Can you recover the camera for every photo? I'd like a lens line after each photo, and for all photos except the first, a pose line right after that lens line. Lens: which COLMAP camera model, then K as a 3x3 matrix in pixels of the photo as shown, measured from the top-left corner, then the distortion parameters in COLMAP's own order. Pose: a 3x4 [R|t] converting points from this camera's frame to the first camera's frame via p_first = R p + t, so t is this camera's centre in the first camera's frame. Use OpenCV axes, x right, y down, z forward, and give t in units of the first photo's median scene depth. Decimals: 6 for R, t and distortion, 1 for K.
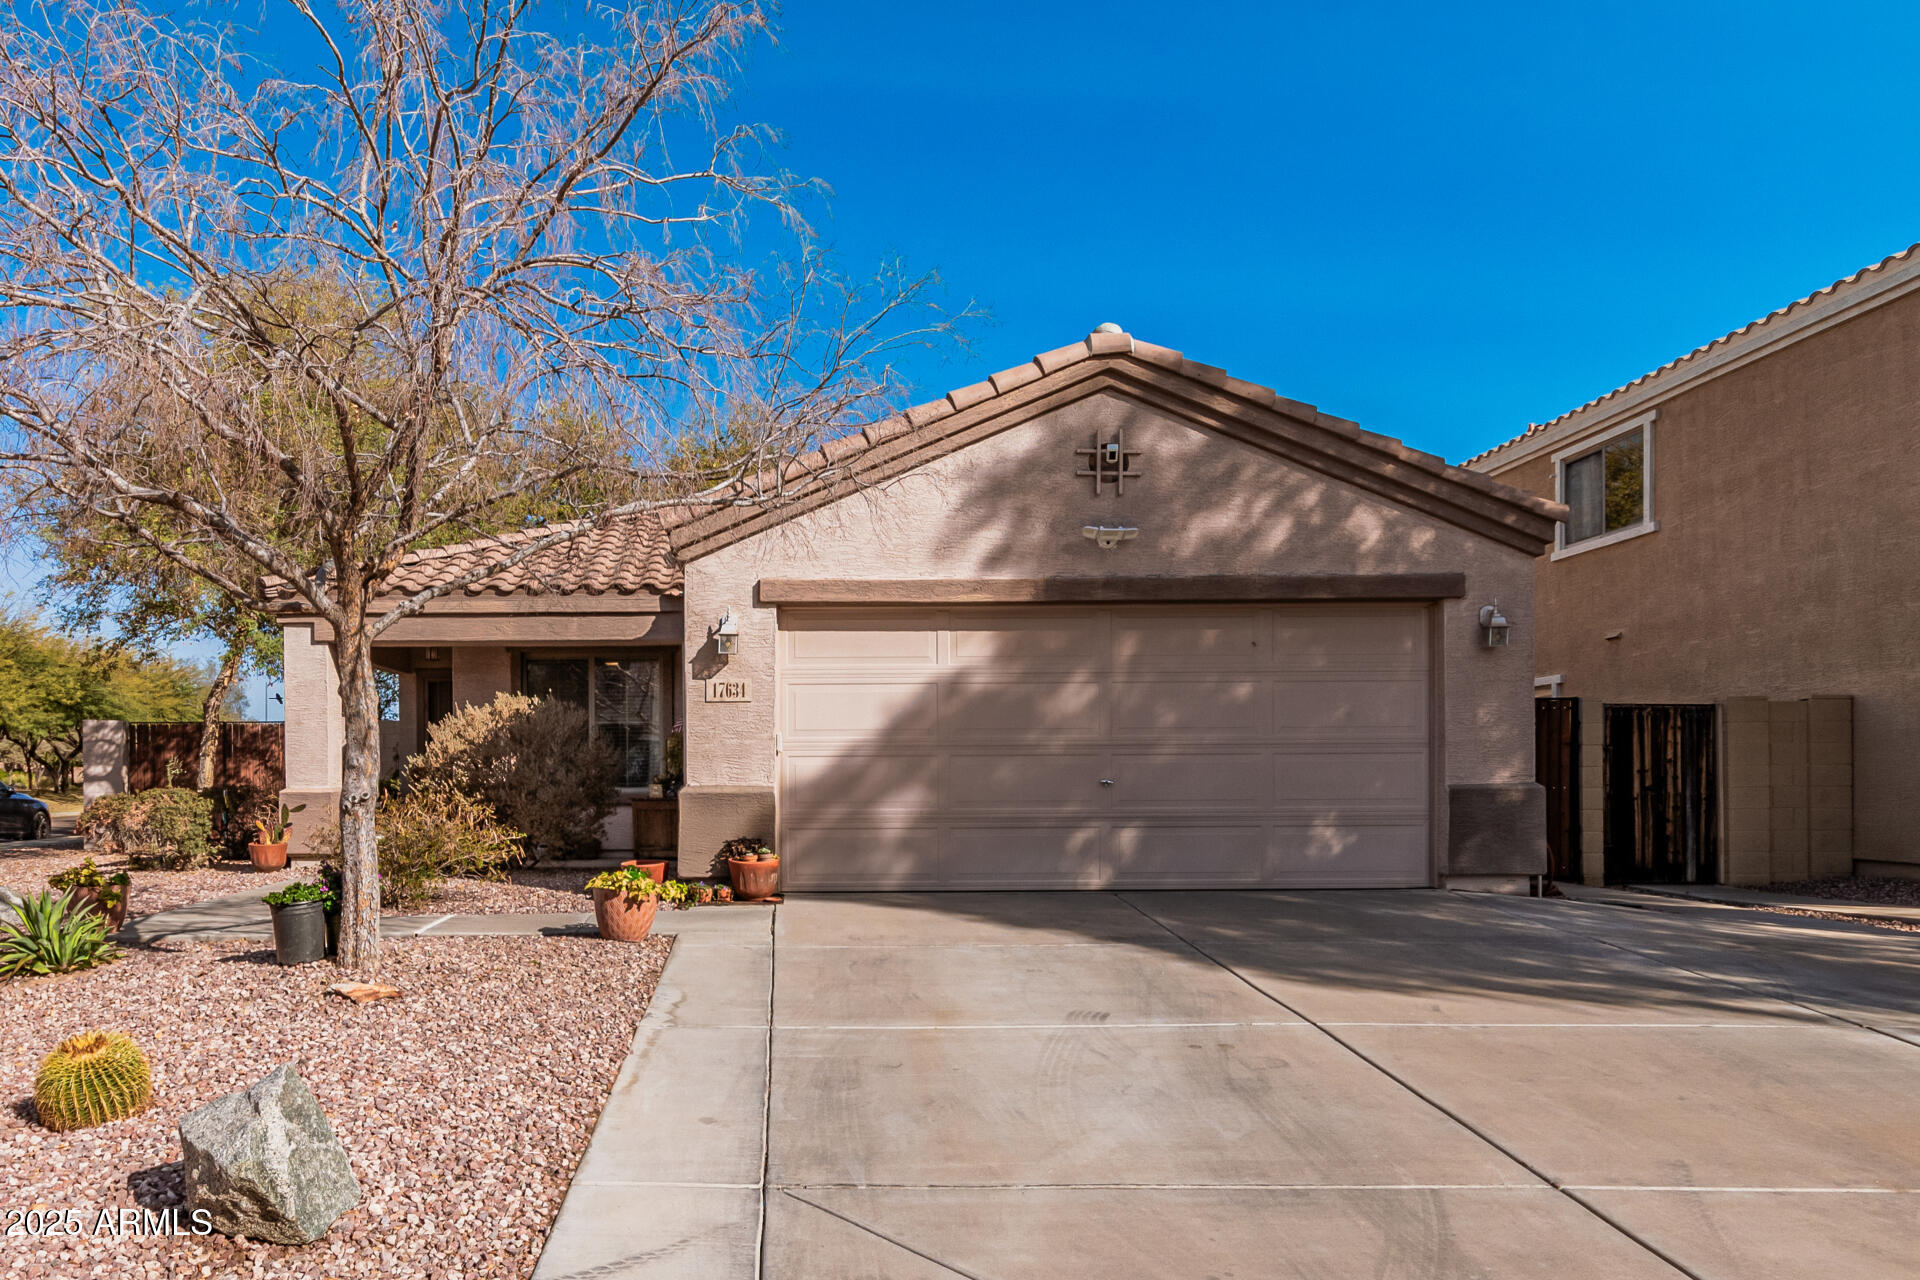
lens RADIAL K [[1381.0, 0, 775.6], [0, 1381.0, 787.8], [0, 0, 1]] dist [-0.004951, -0.002729]
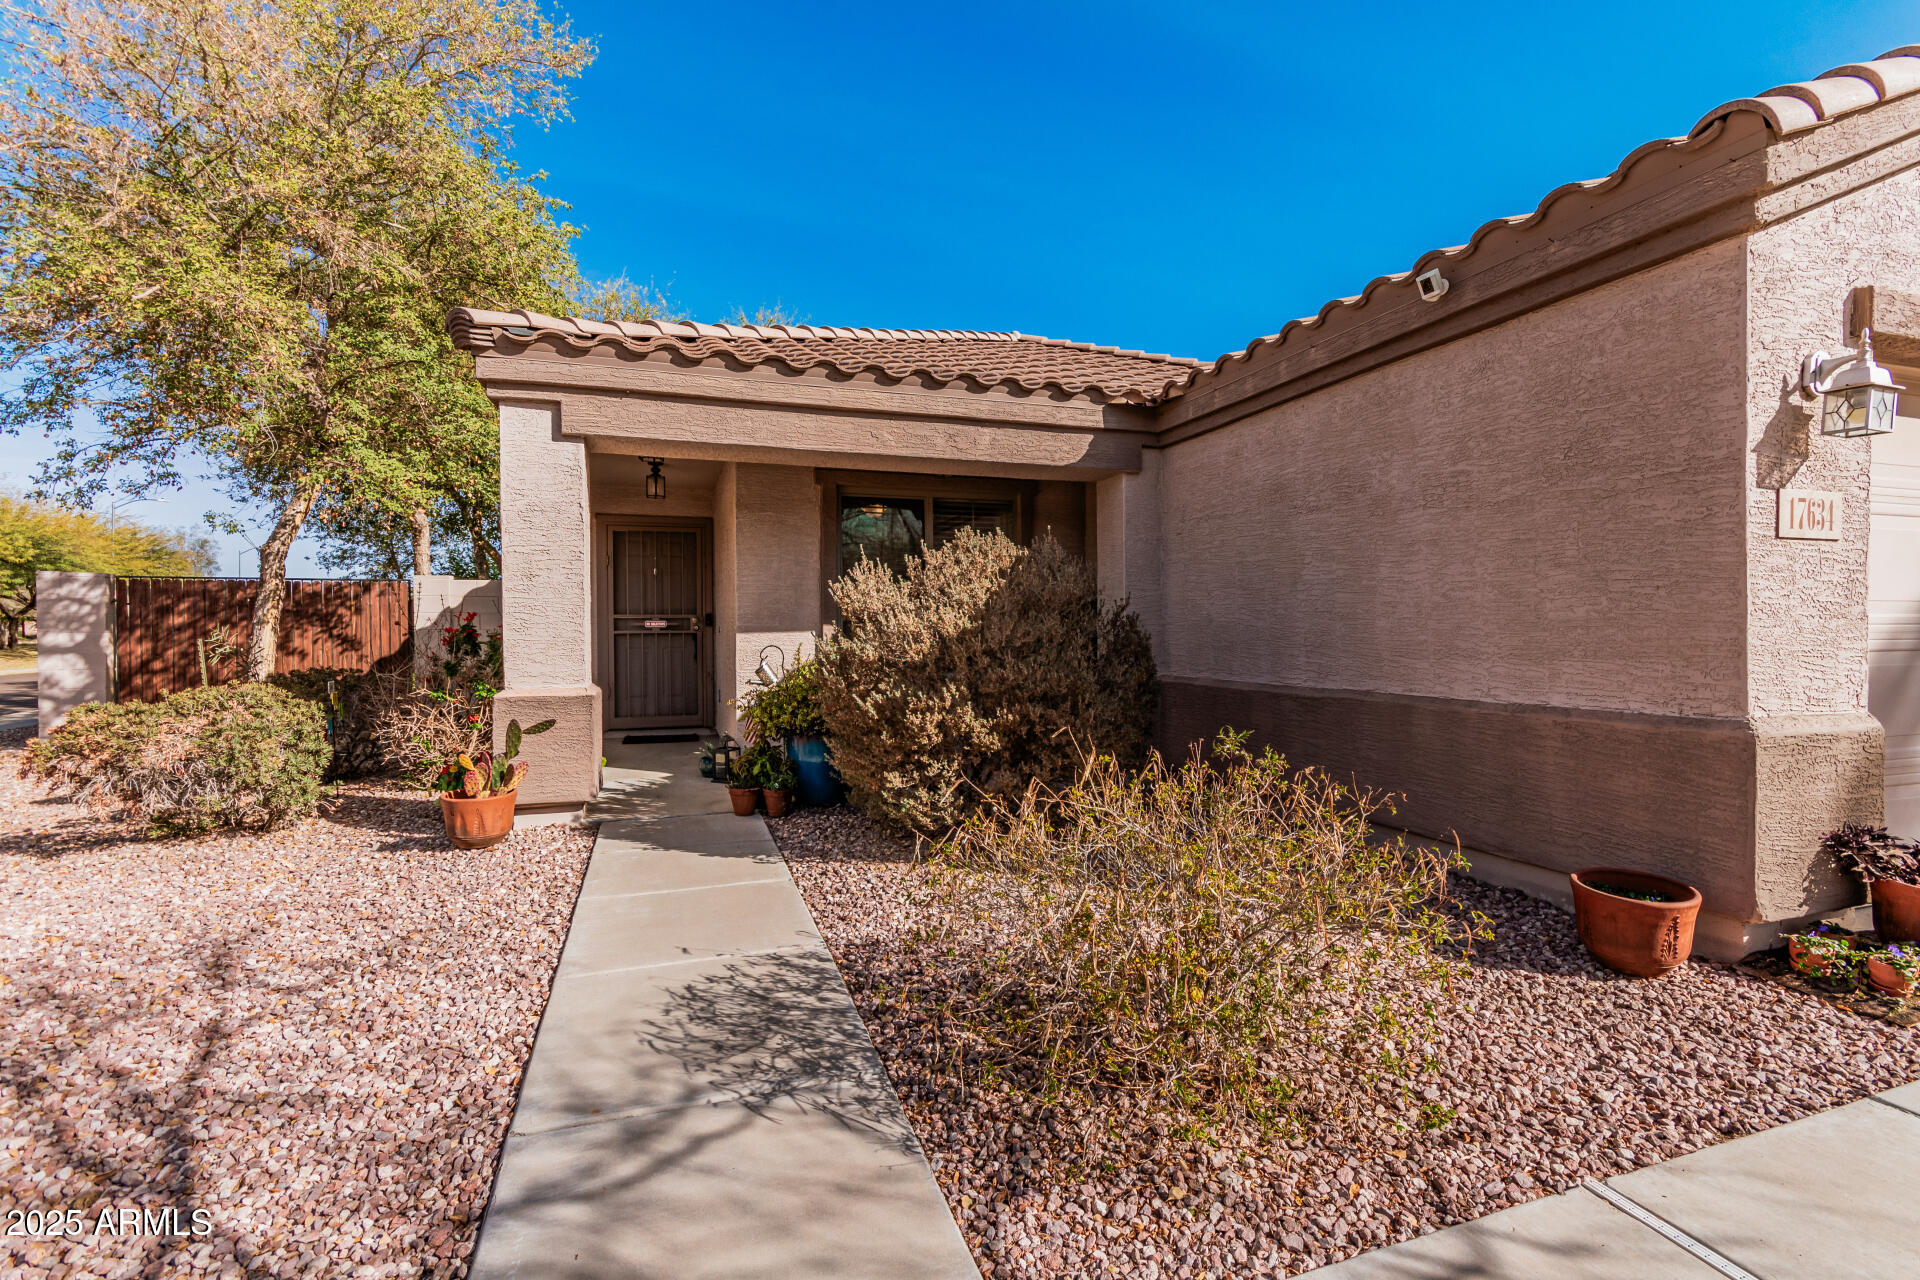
lens RADIAL K [[884.0, 0, 966.0], [0, 884.0, 637.9], [0, 0, 1]] dist [0.002627, 0.000165]
pose [[0.941397, -0.001947, 0.337294, -0.407938], [0.001306, 0.999997, 0.002128, -0.029336], [-0.337297, -0.001563, 0.941397, 0.809645]]
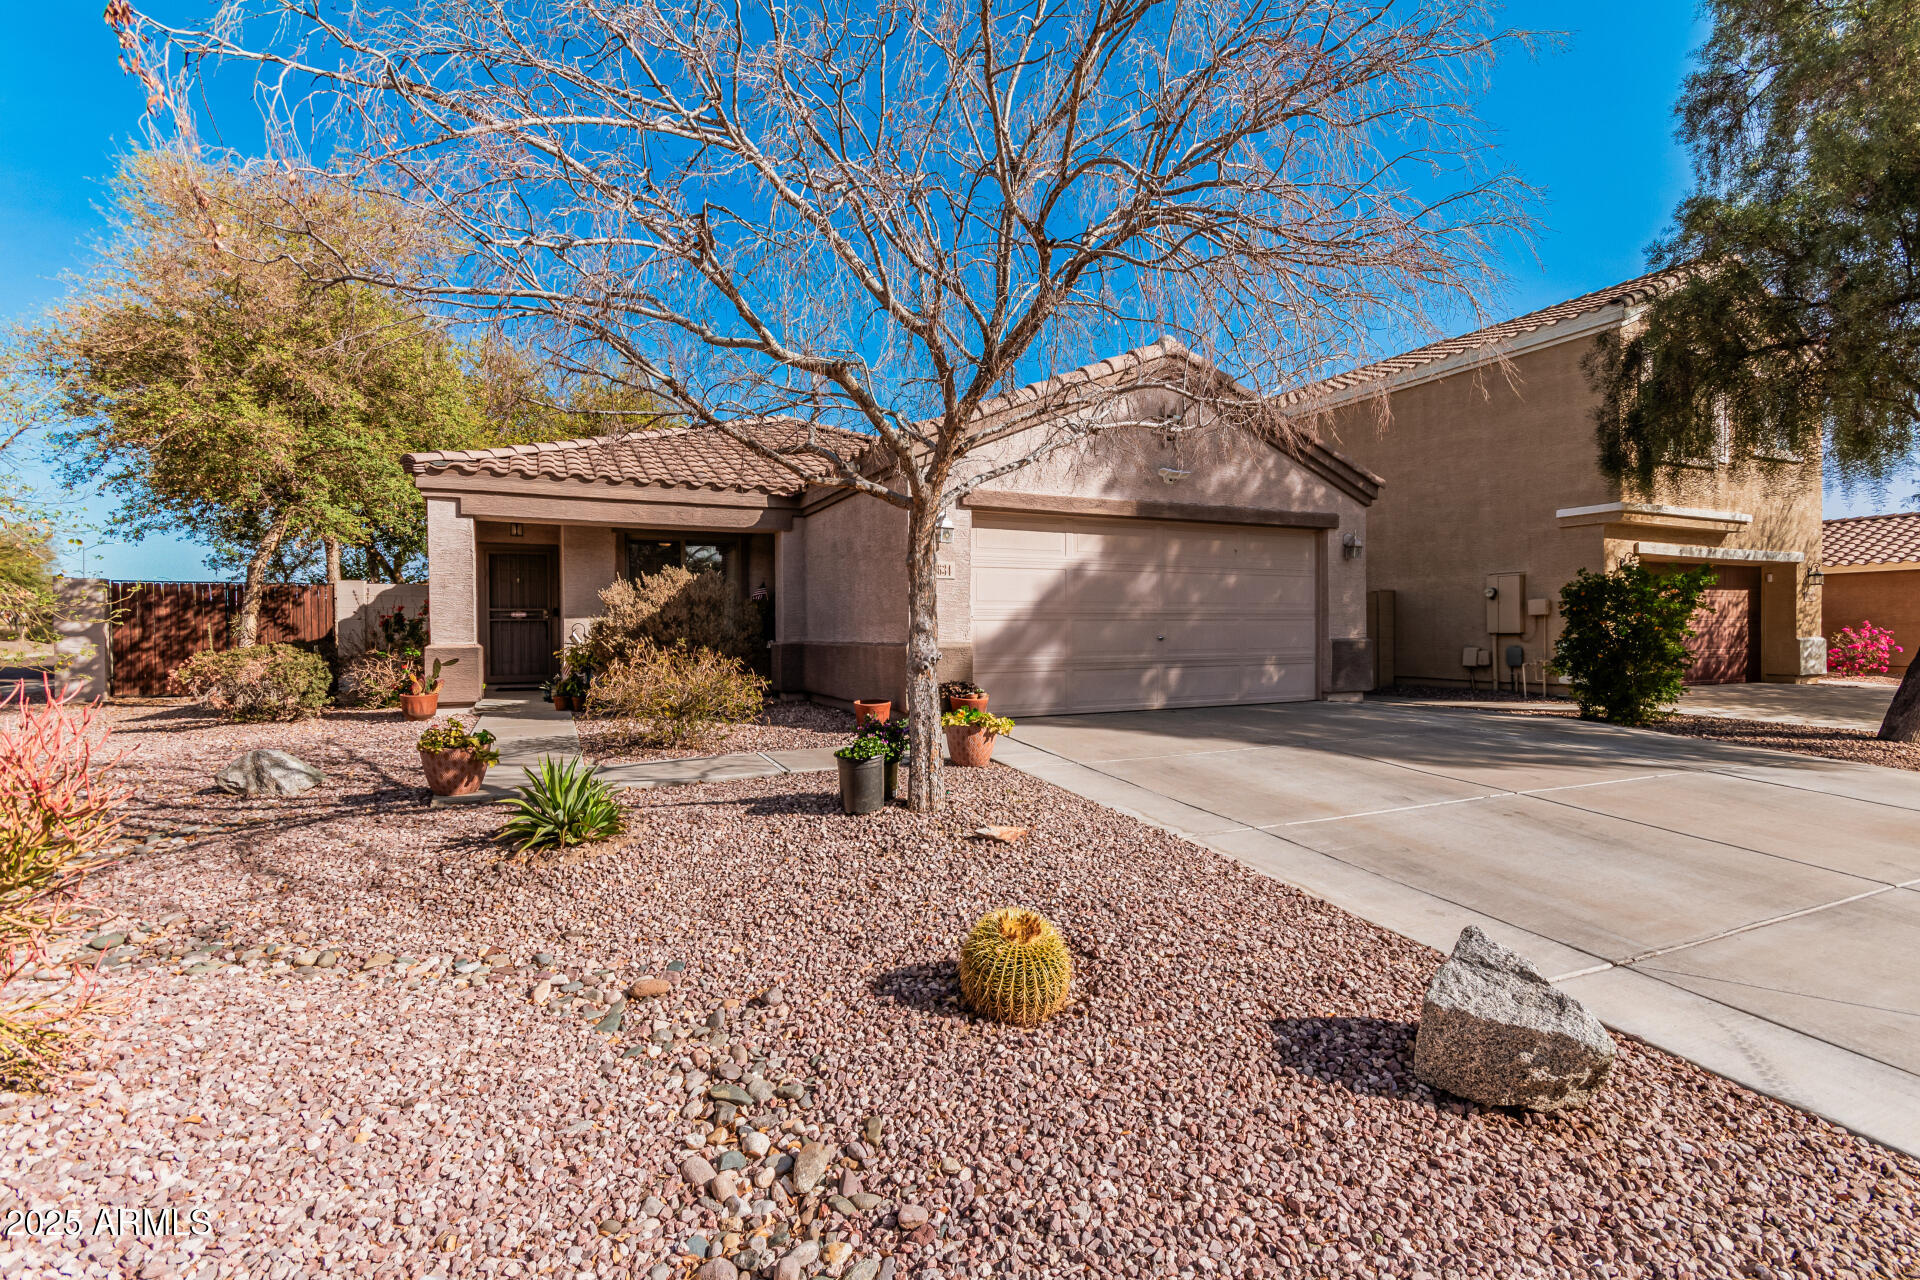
lens RADIAL K [[879.1, 0, 969.3], [0, 879.1, 639.8], [0, 0, 1]] dist [-0.001508, -0.000885]
pose [[0.895778, -0.004002, 0.444483, -0.382778], [0.002646, 0.999990, 0.003673, -0.006611], [-0.444494, -0.002114, 0.895780, 0.230052]]
